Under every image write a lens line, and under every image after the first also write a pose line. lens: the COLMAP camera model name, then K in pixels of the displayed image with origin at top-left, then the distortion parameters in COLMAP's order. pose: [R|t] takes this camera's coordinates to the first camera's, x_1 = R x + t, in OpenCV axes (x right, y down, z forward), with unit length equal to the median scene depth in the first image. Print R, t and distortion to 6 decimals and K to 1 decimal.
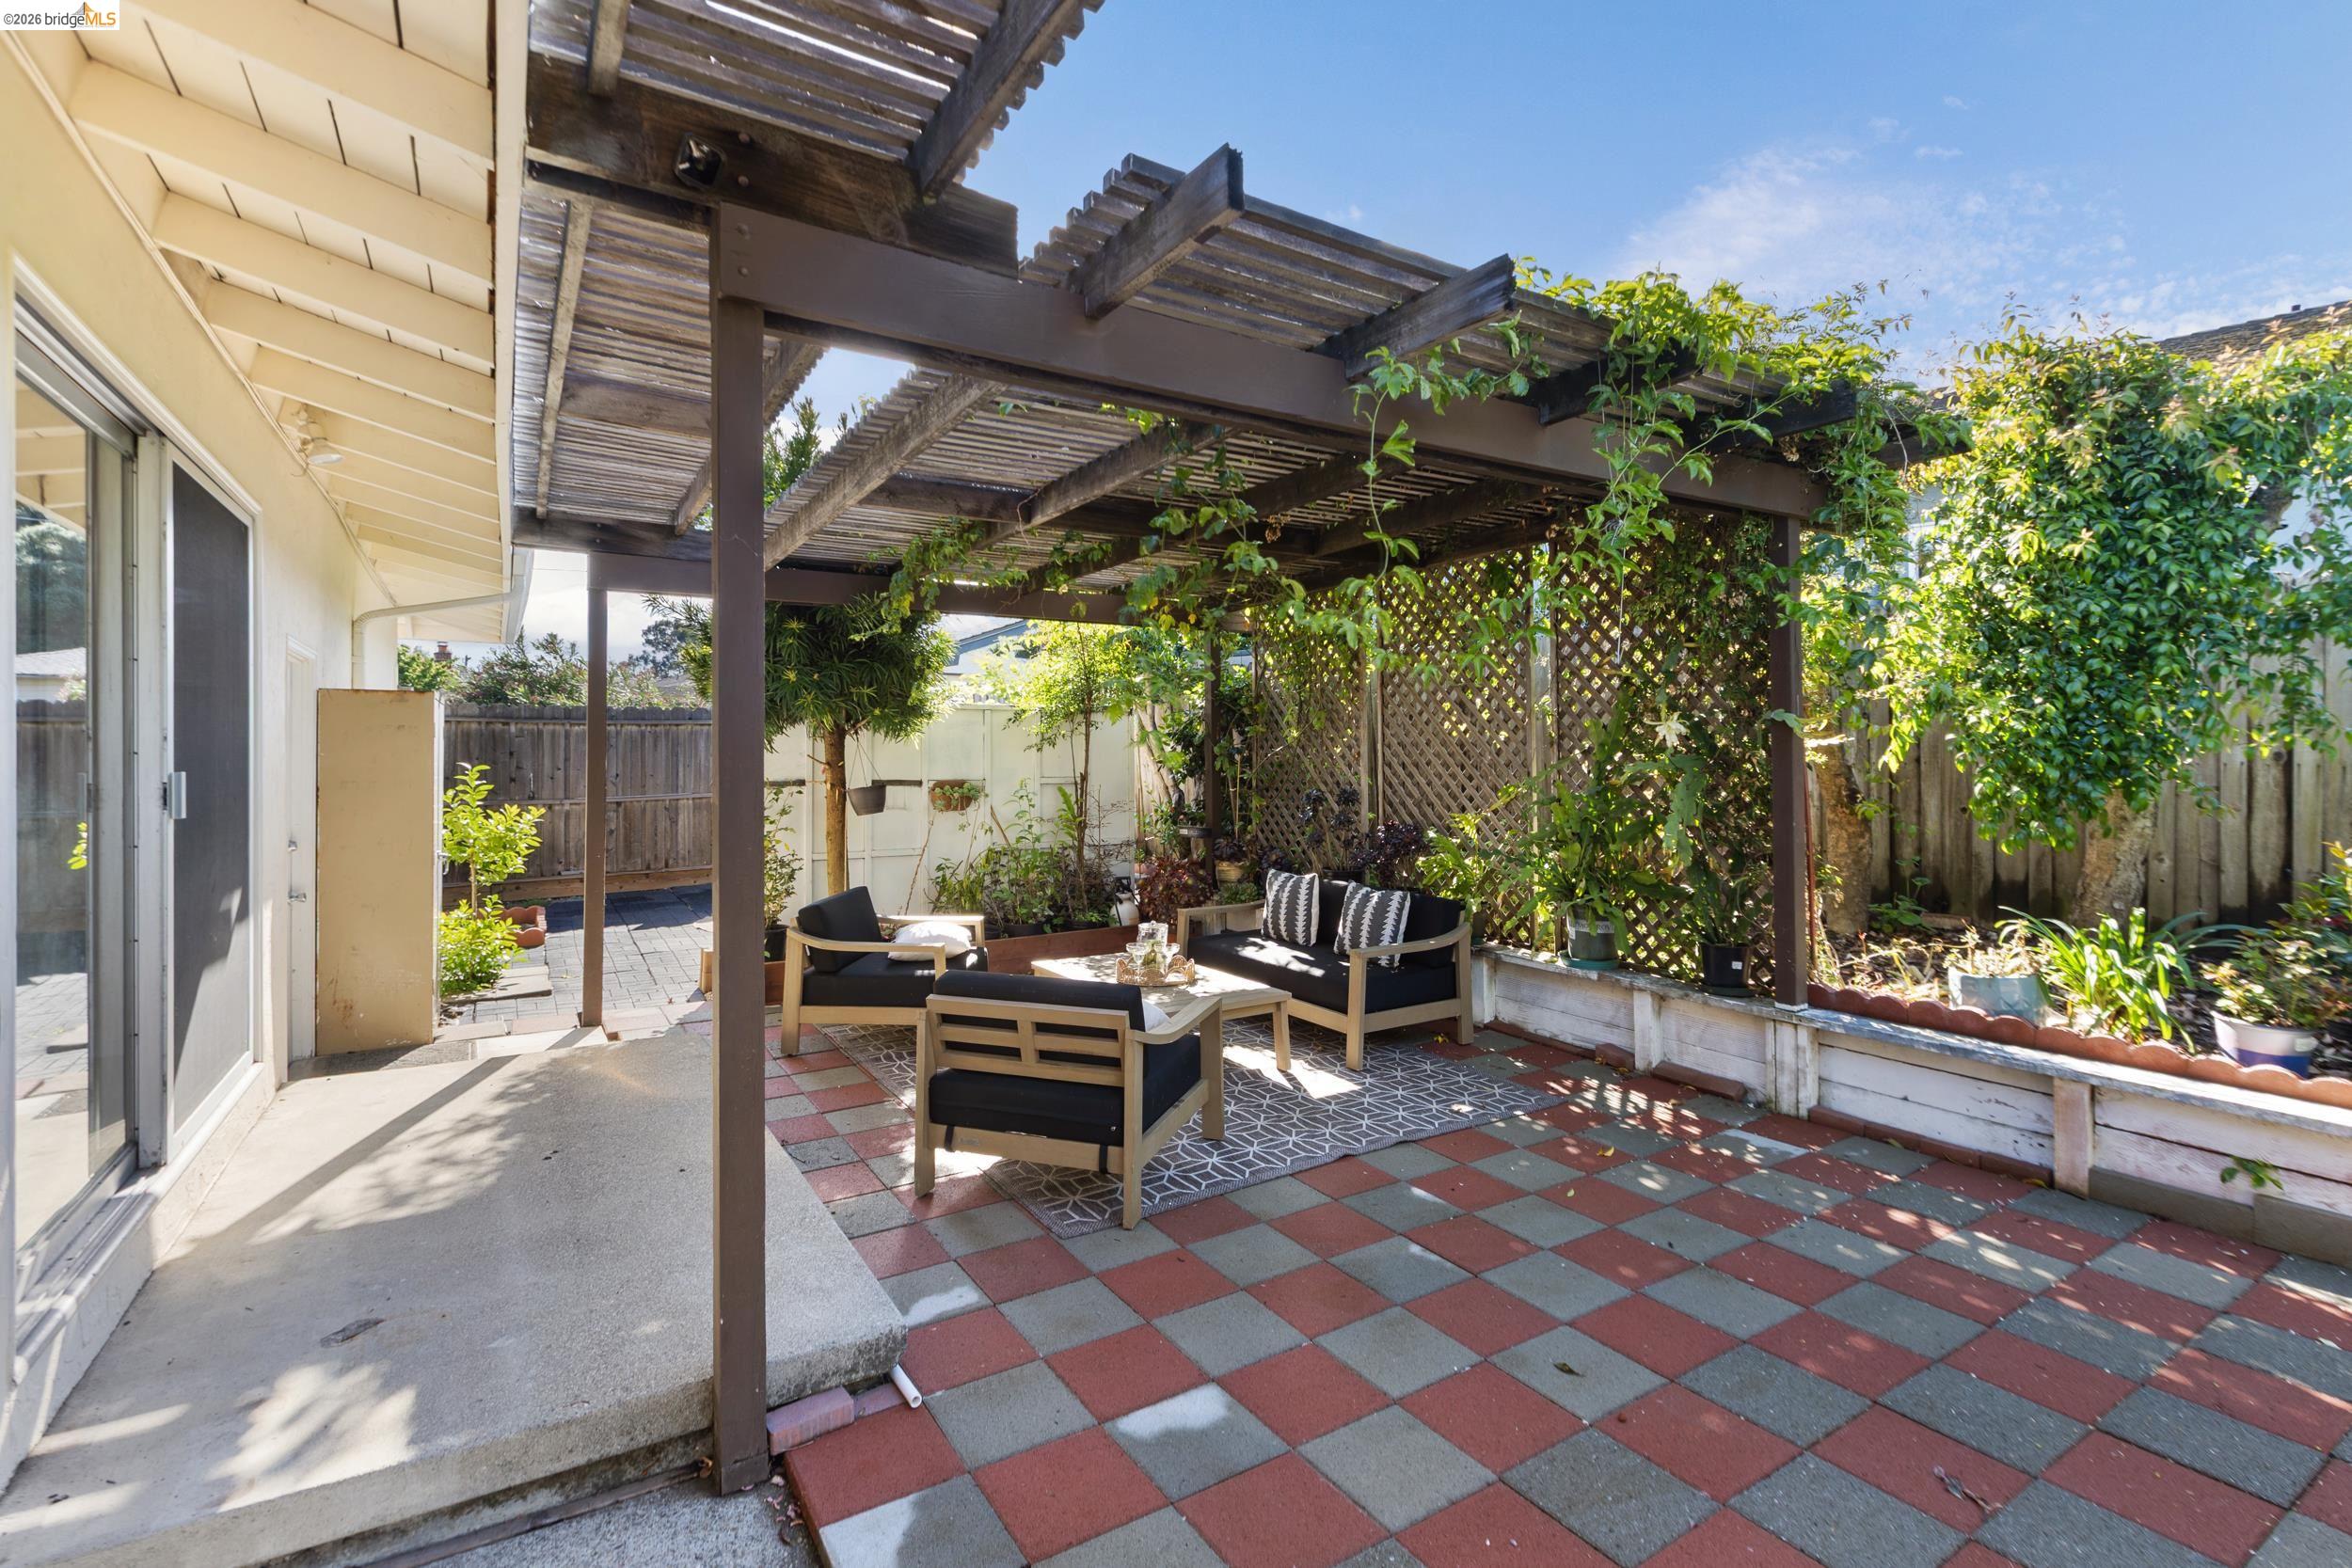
lens RADIAL K [[1052.3, 0, 1176.0], [0, 1052.3, 784.0], [0, 0, 1]] dist [-0.000484, -0.000168]
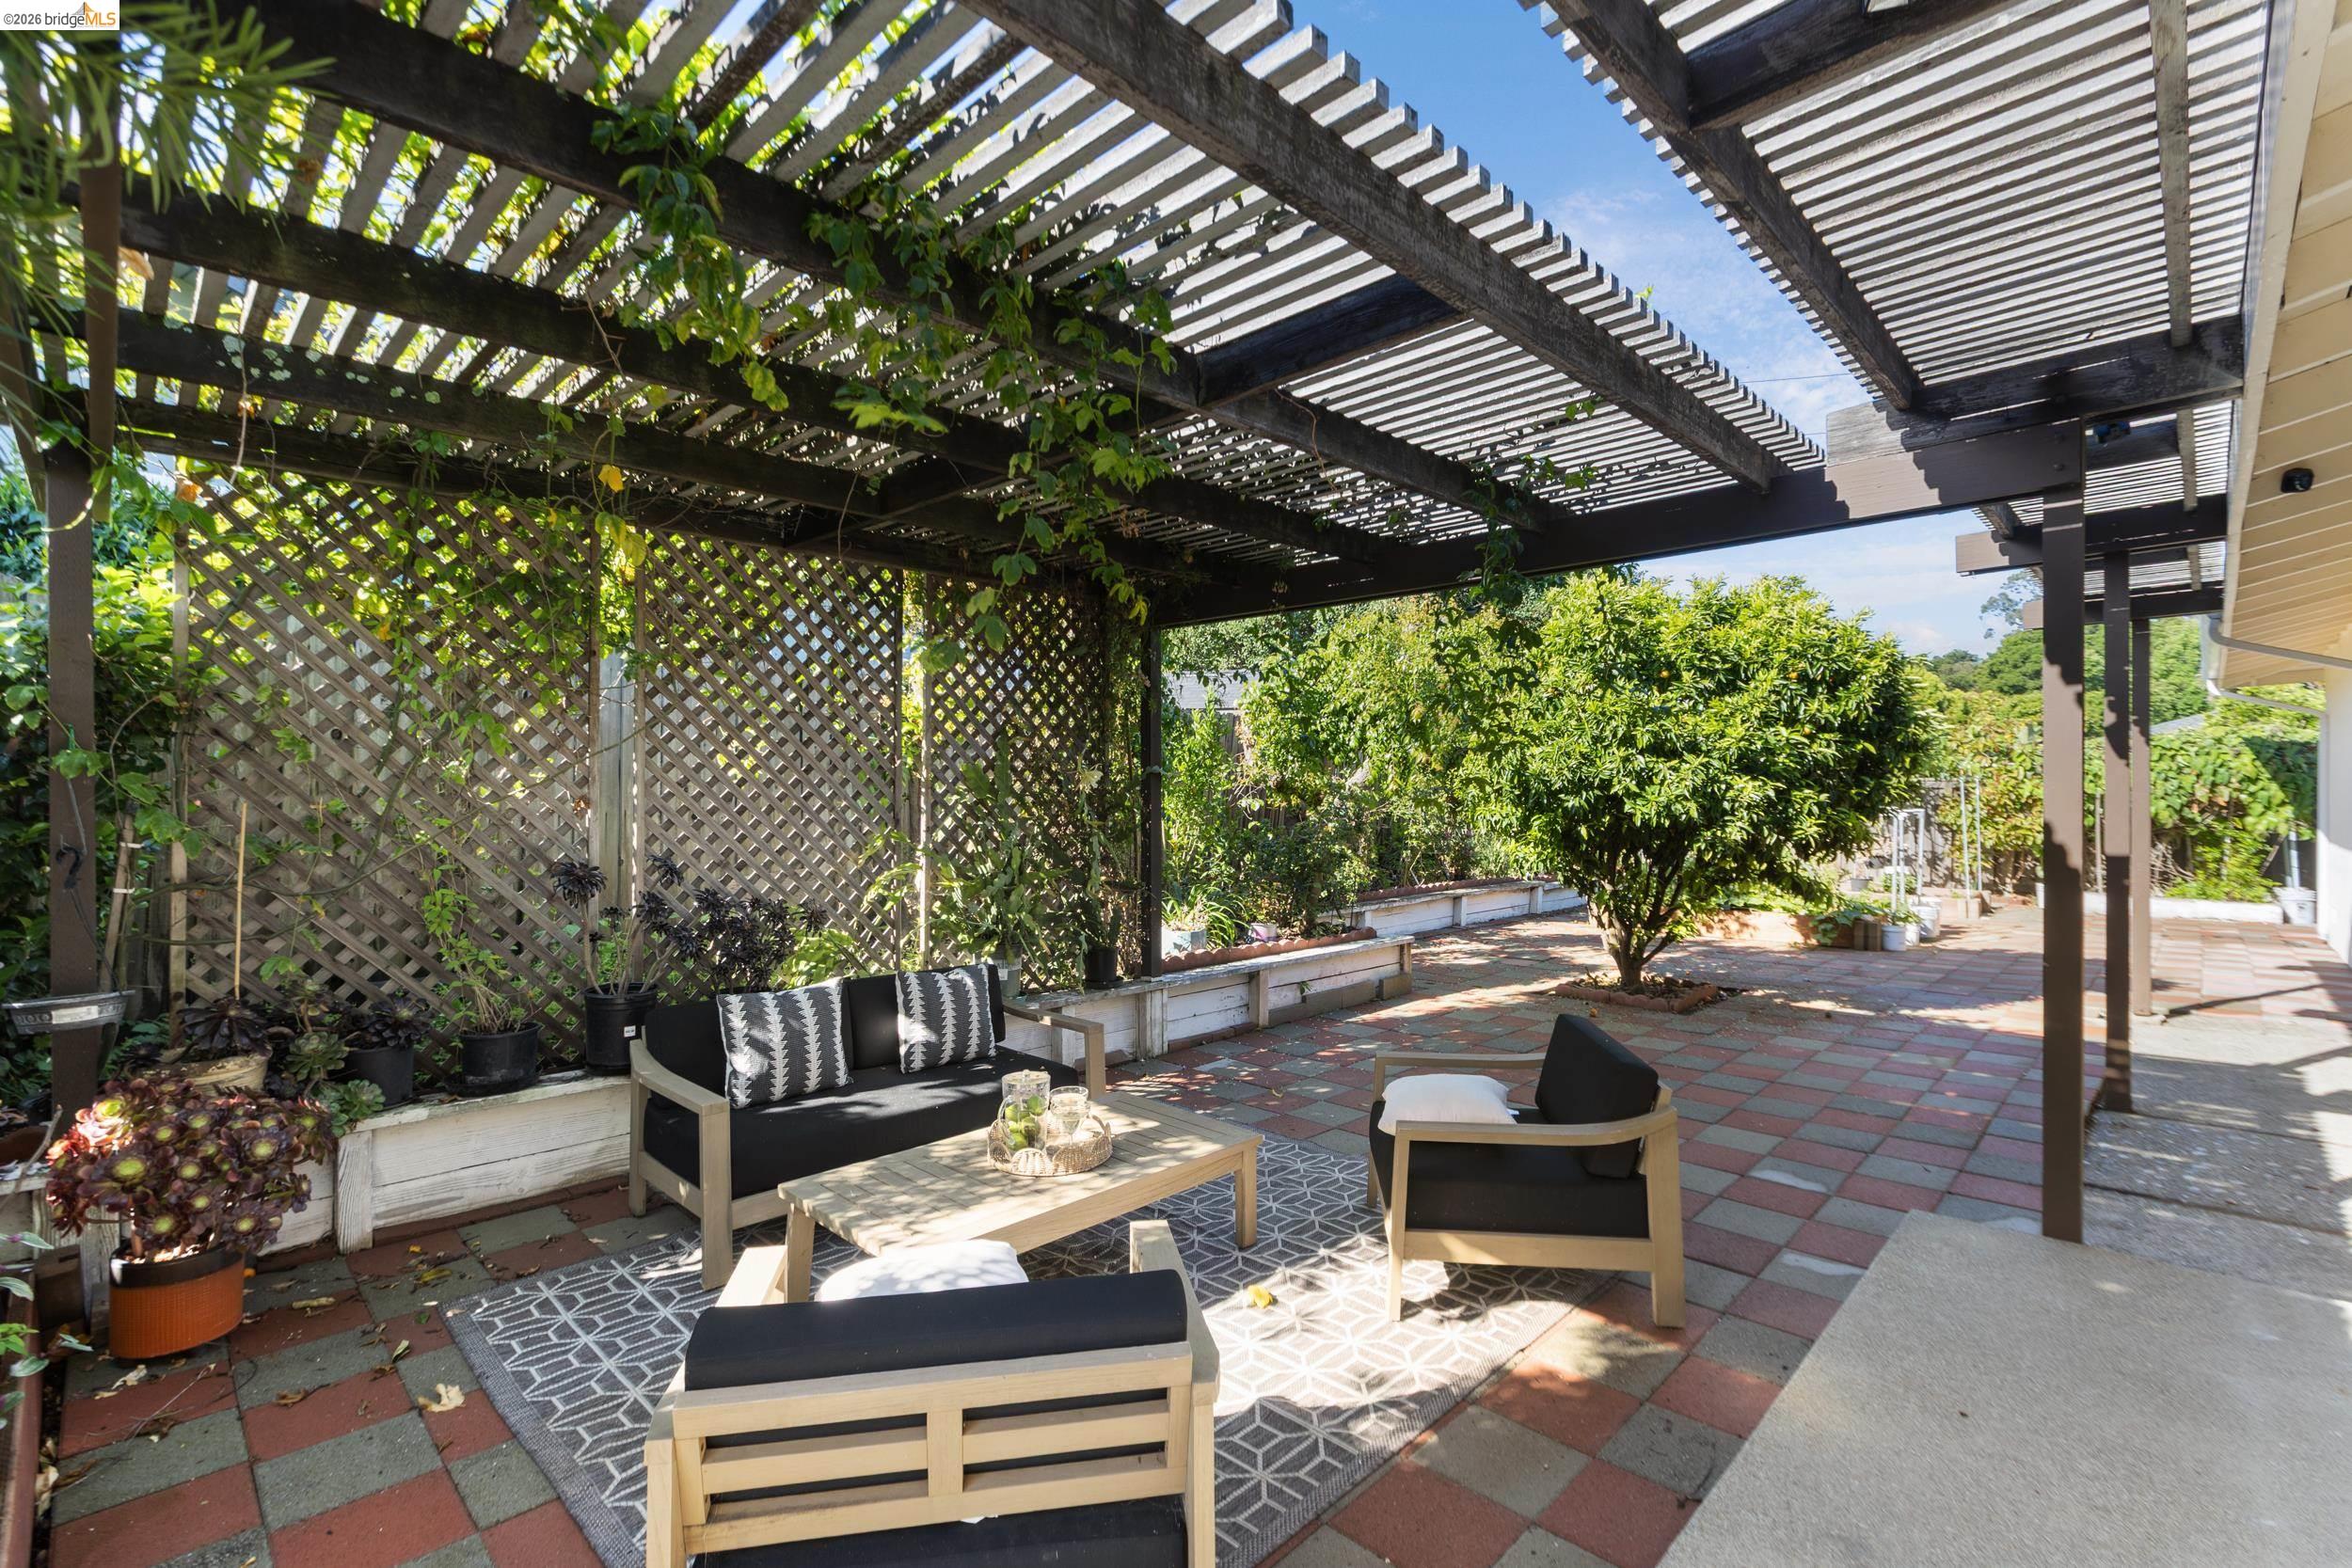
lens RADIAL K [[1052.3, 0, 1176.0], [0, 1052.3, 784.0], [0, 0, 1]] dist [-0.000484, -0.000168]
pose [[-0.250044, 0.013220, 0.968144, -0.869311], [0.015054, 0.999839, -0.009764, -0.038903], [-0.968117, 0.012133, -0.250203, 1.442202]]
